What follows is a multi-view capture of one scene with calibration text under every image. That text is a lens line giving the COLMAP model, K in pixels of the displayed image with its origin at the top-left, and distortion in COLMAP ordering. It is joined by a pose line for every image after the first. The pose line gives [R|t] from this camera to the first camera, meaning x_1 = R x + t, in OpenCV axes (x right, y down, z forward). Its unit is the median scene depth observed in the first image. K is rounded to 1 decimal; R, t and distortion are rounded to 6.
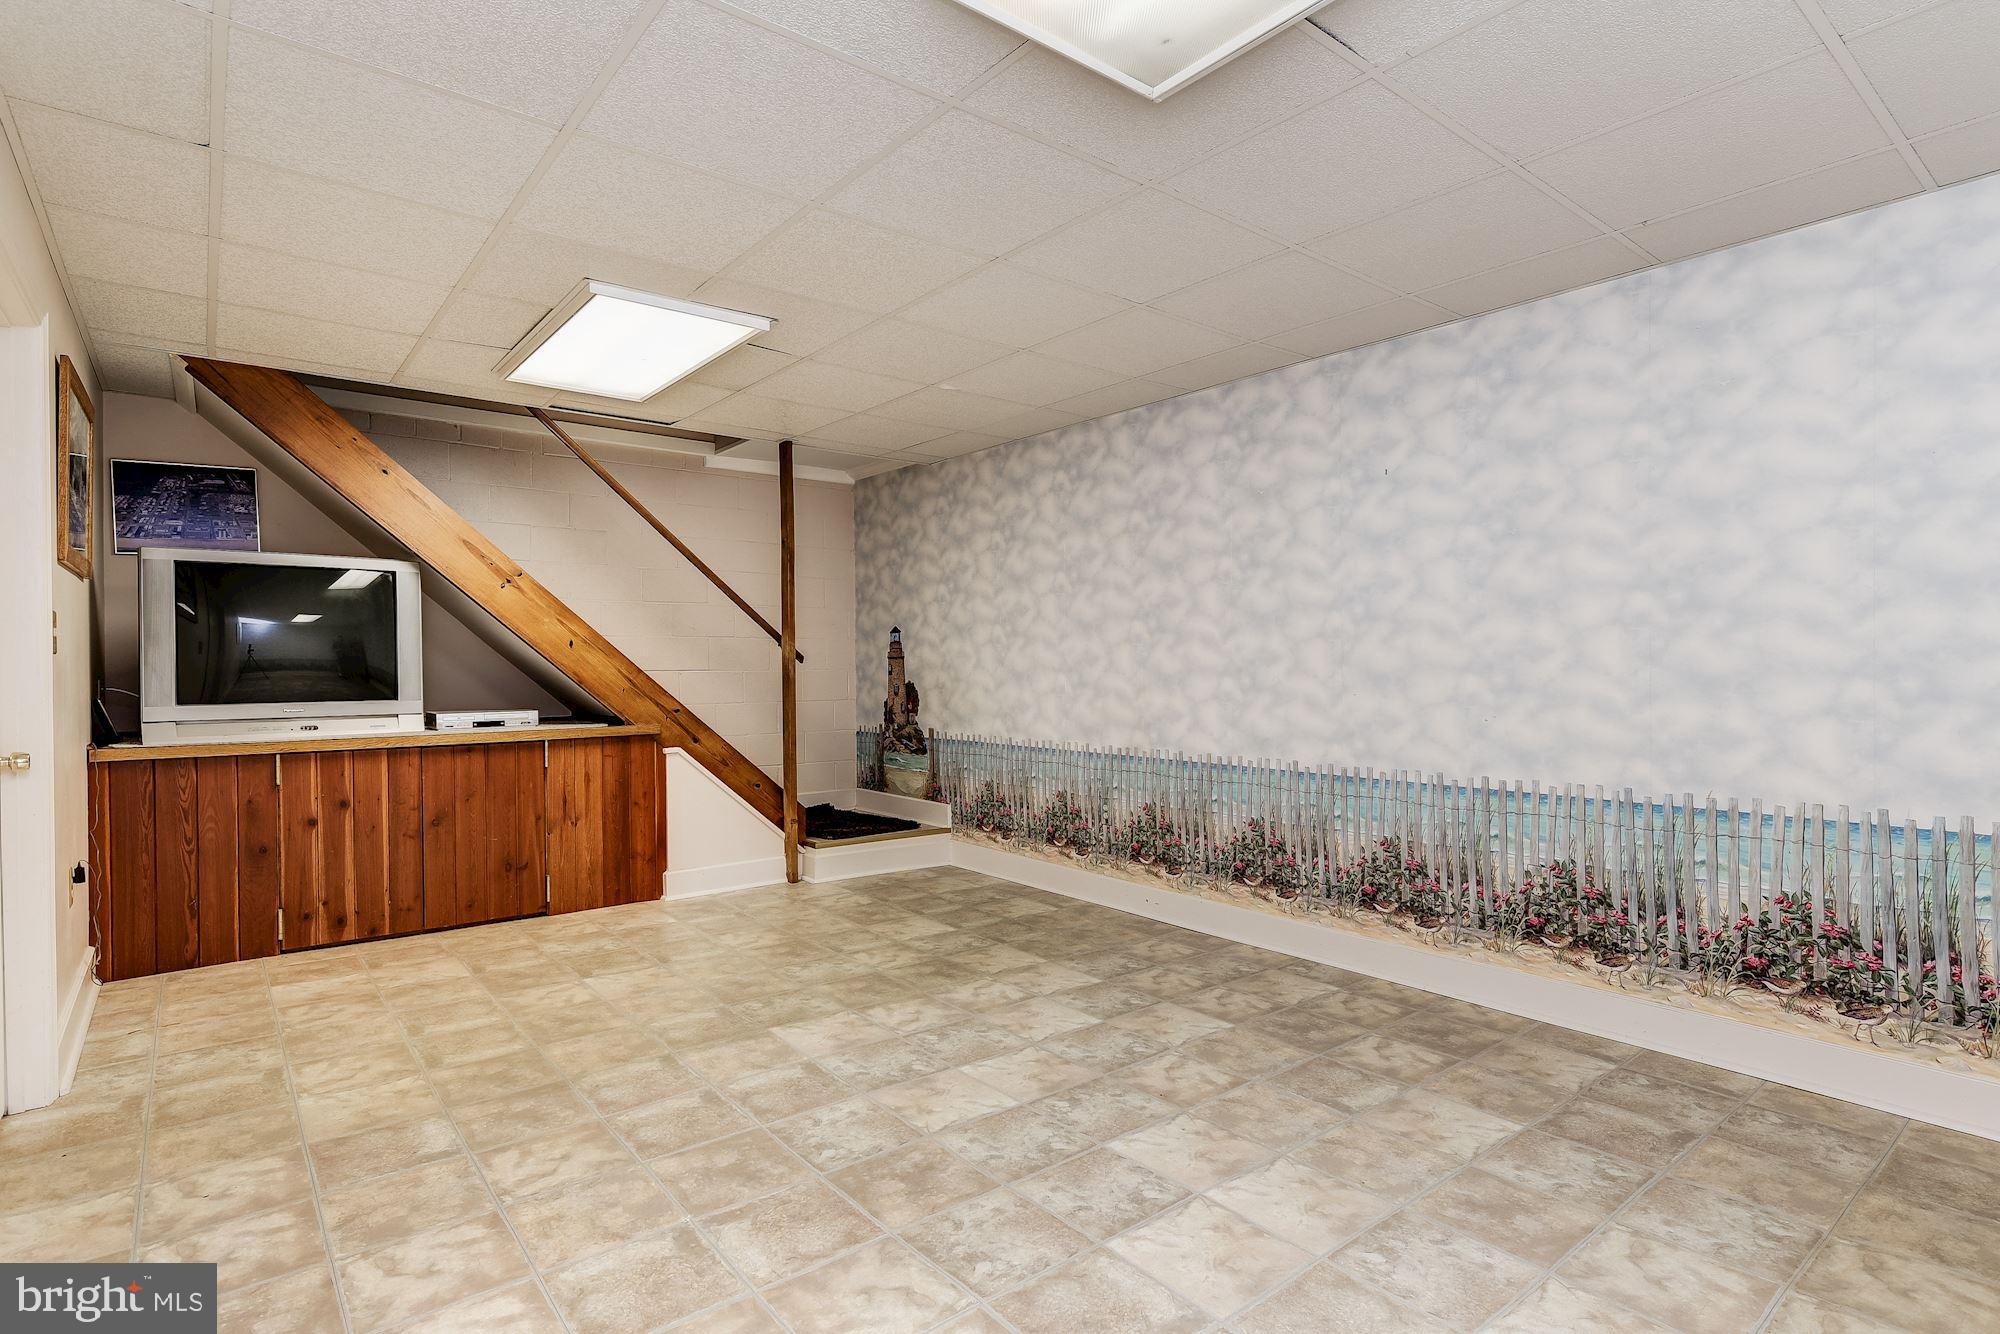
lens RADIAL K [[1002.3, 0, 1019.1], [0, 1002.3, 663.8], [0, 0, 1]] dist [-0.004951, -0.000858]
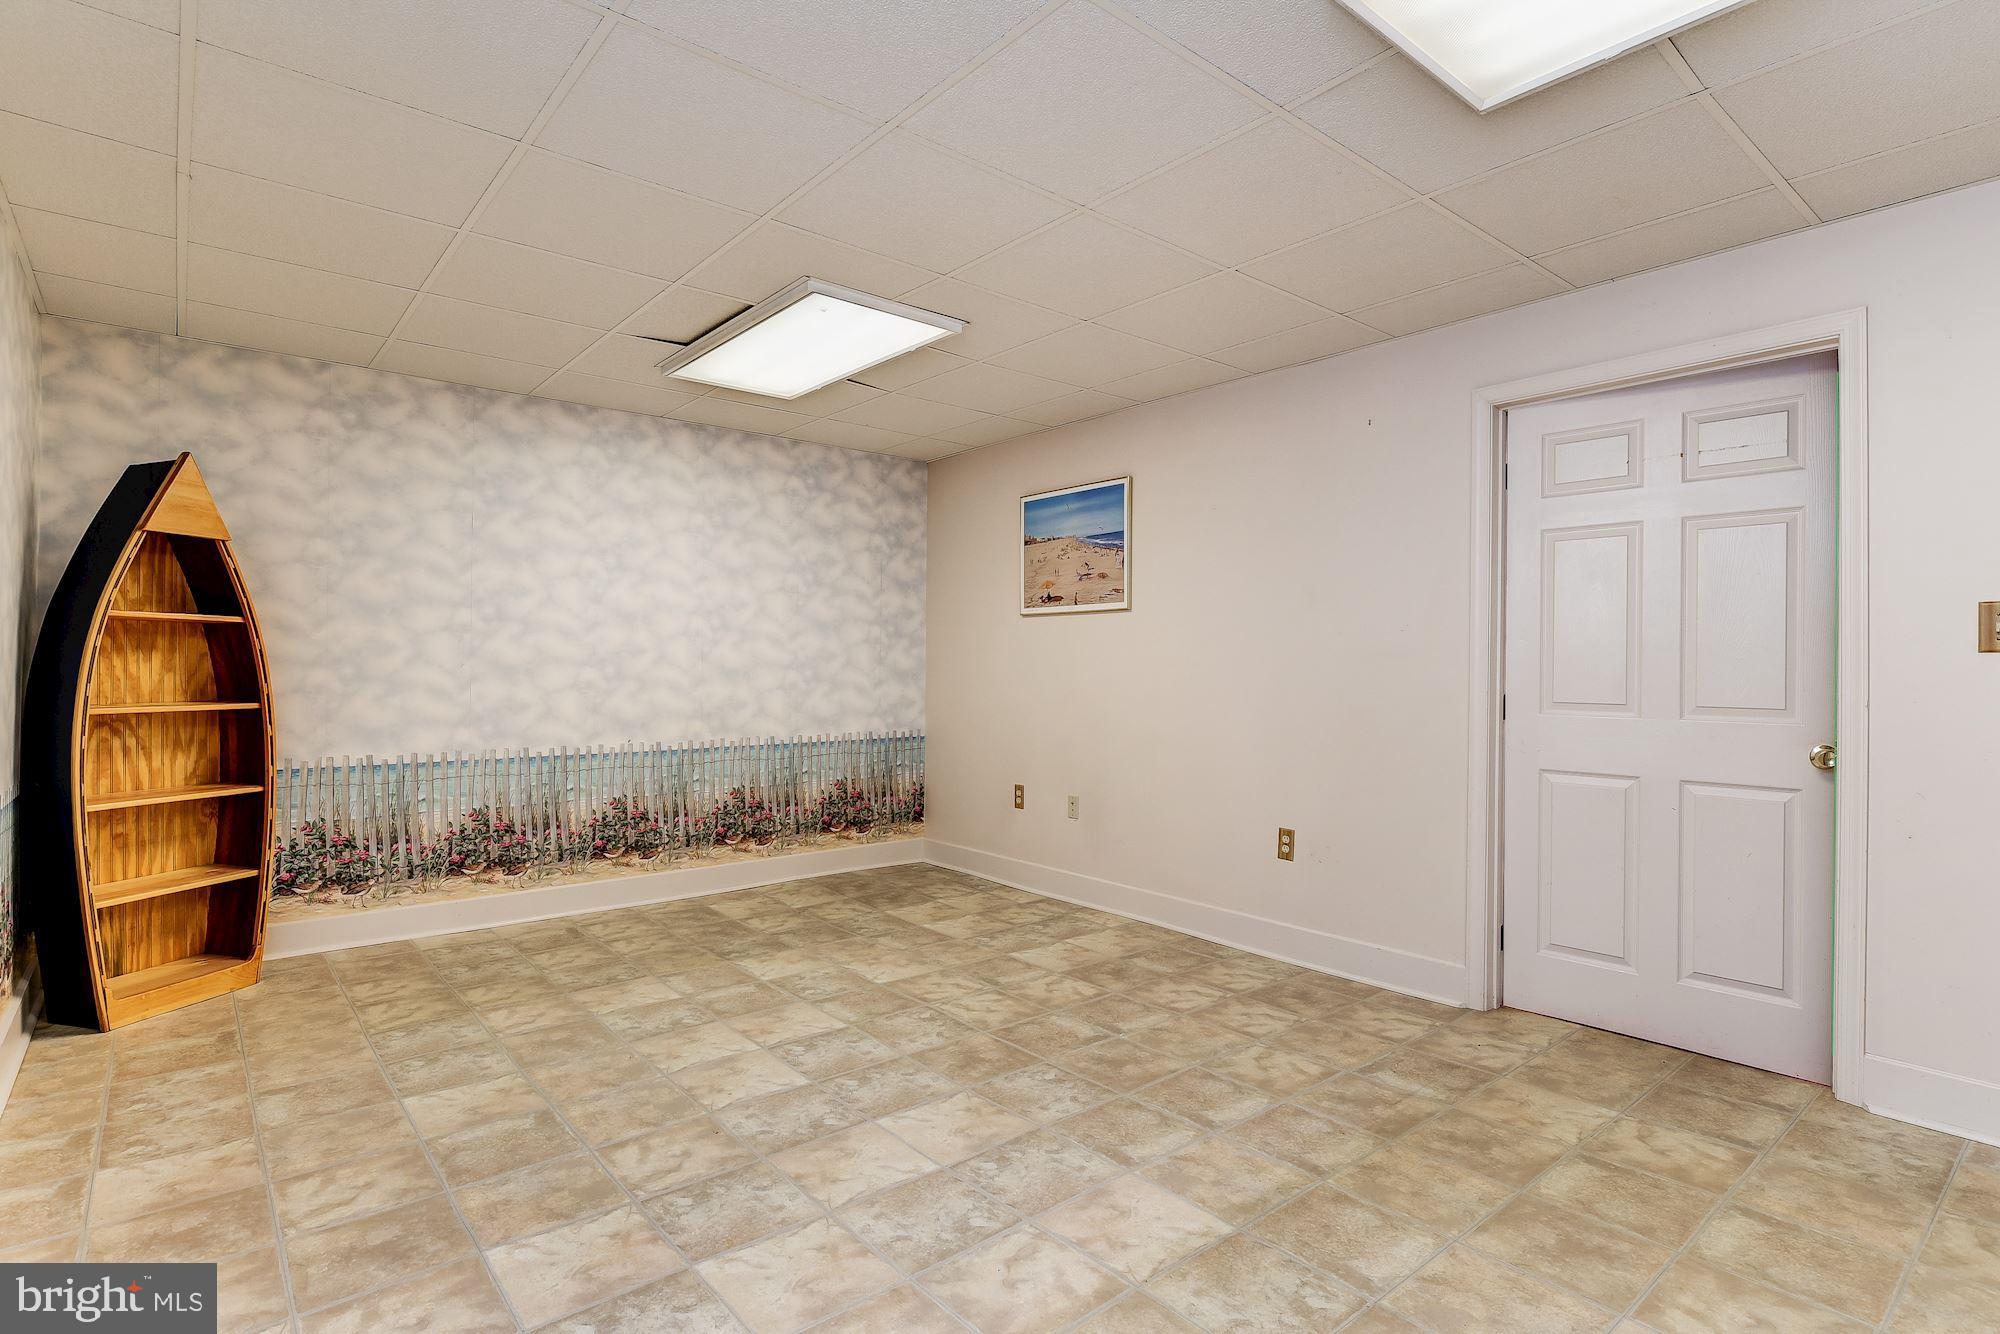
lens RADIAL K [[1002.3, 0, 988.2], [0, 1002.3, 665.1], [0, 0, 1]] dist [-0.004951, -0.000858]
pose [[-0.999896, -0.003407, 0.014008, -0.130694], [-0.003394, 0.999994, 0.000953, 0.003736], [-0.014011, 0.000906, -0.999901, 2.141879]]
